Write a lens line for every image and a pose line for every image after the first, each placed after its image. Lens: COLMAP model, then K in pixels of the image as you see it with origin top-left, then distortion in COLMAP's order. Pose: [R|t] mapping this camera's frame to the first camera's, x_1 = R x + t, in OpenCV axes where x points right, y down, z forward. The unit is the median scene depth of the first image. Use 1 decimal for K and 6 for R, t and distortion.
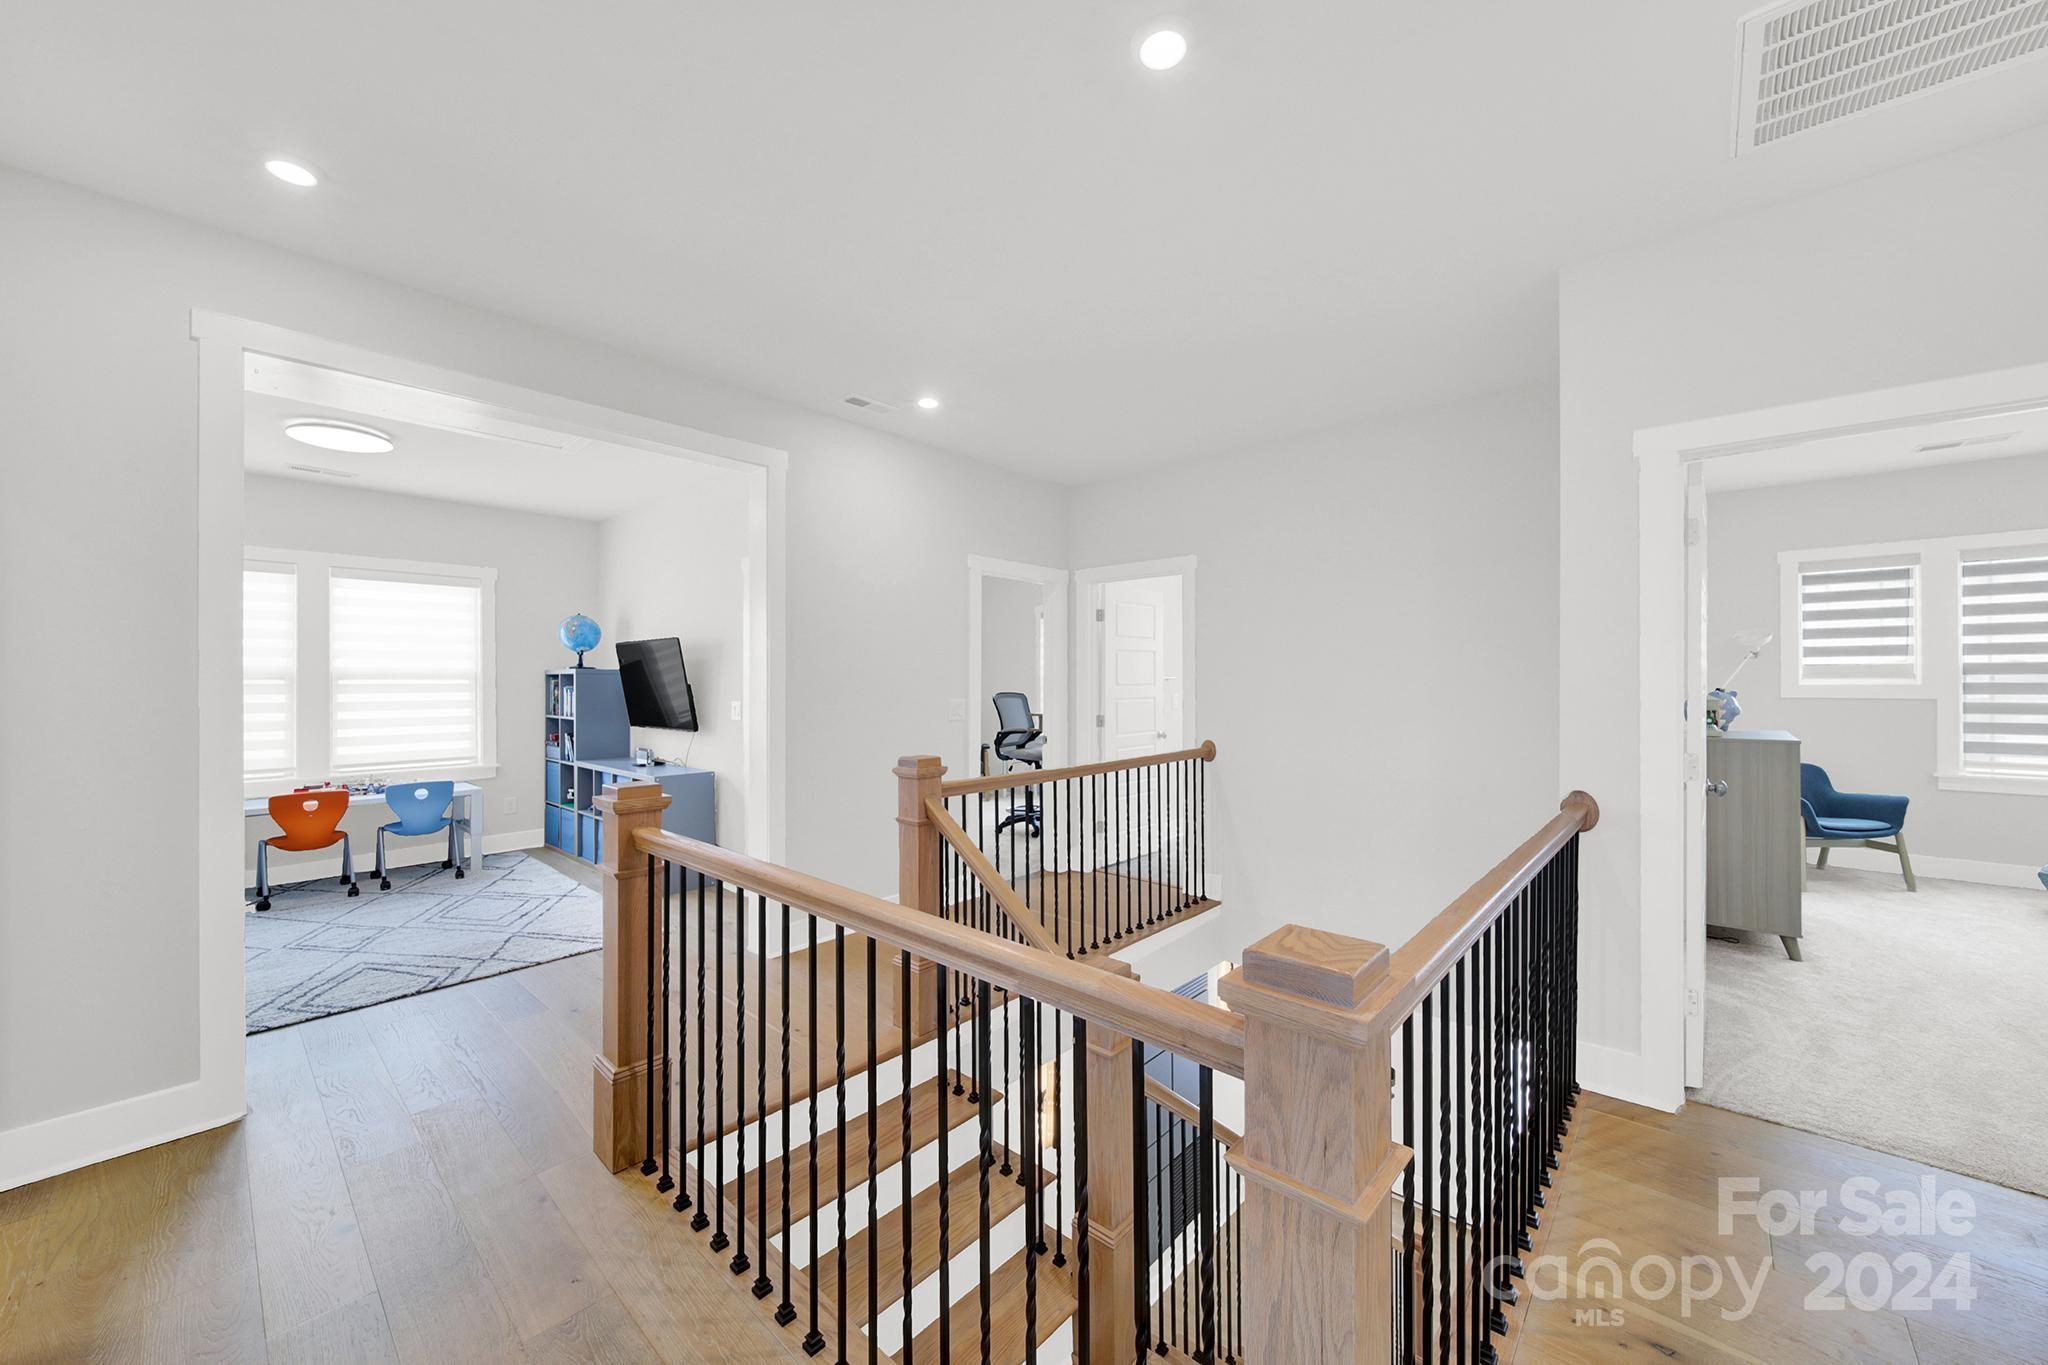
lens RADIAL K [[741.3, 0, 1024.0], [0, 741.3, 682.5], [0, 0, 1]] dist [-0.000138, -0.000100]
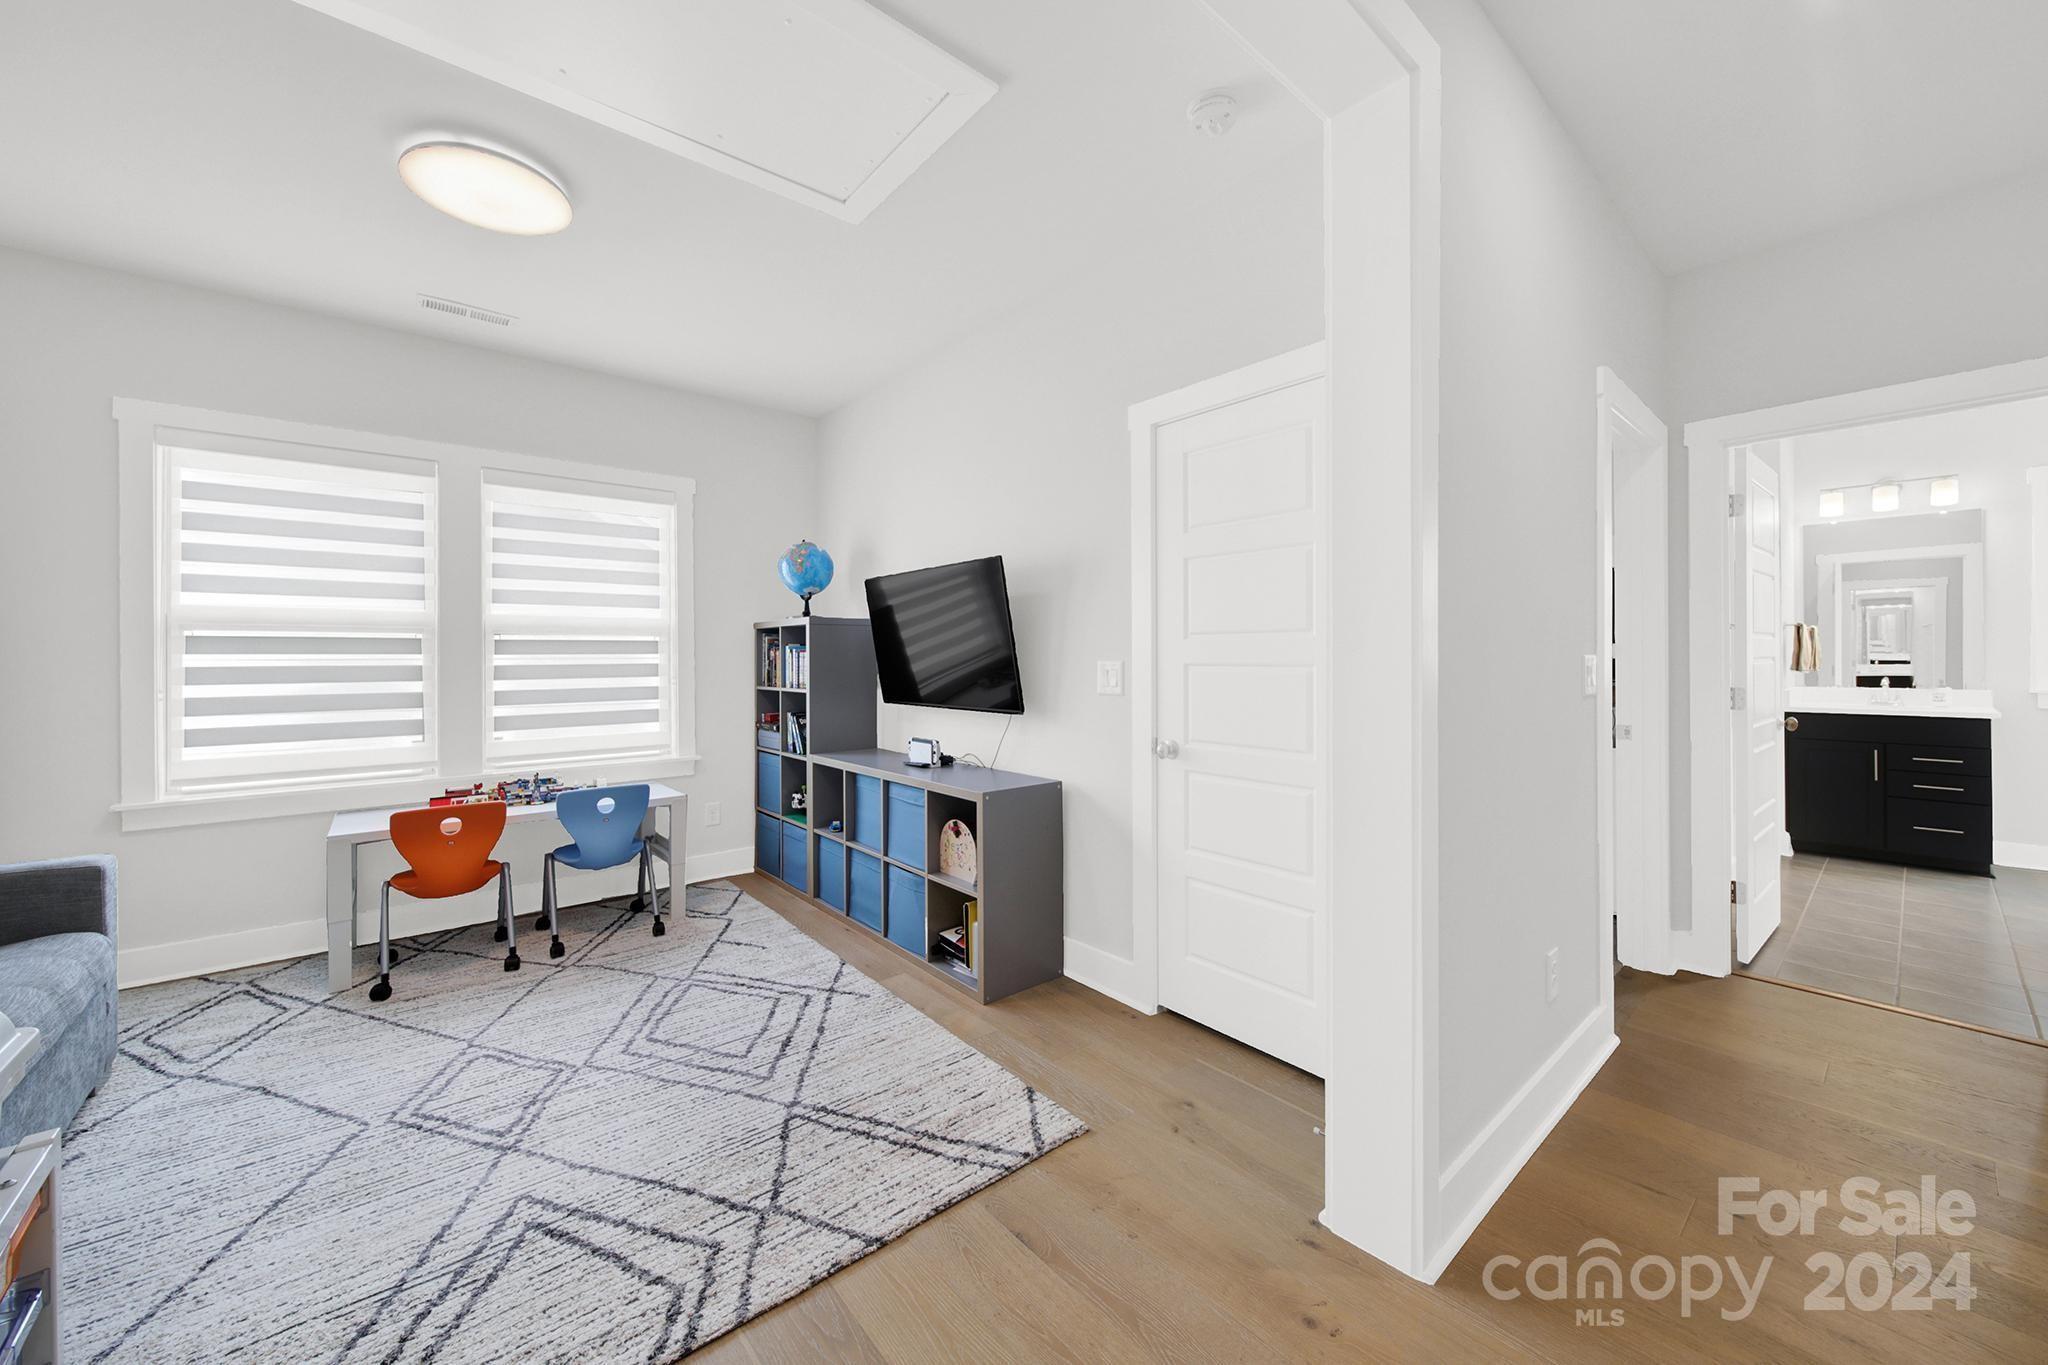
lens RADIAL K [[747.4, 0, 1018.2], [0, 747.4, 657.4], [0, 0, 1]] dist [0.001156, -0.000099]
pose [[0.989343, -0.003161, -0.145573, -0.338560], [0.002707, 0.999991, -0.003315, 0.022144], [0.145582, 0.002885, 0.989342, 0.379830]]
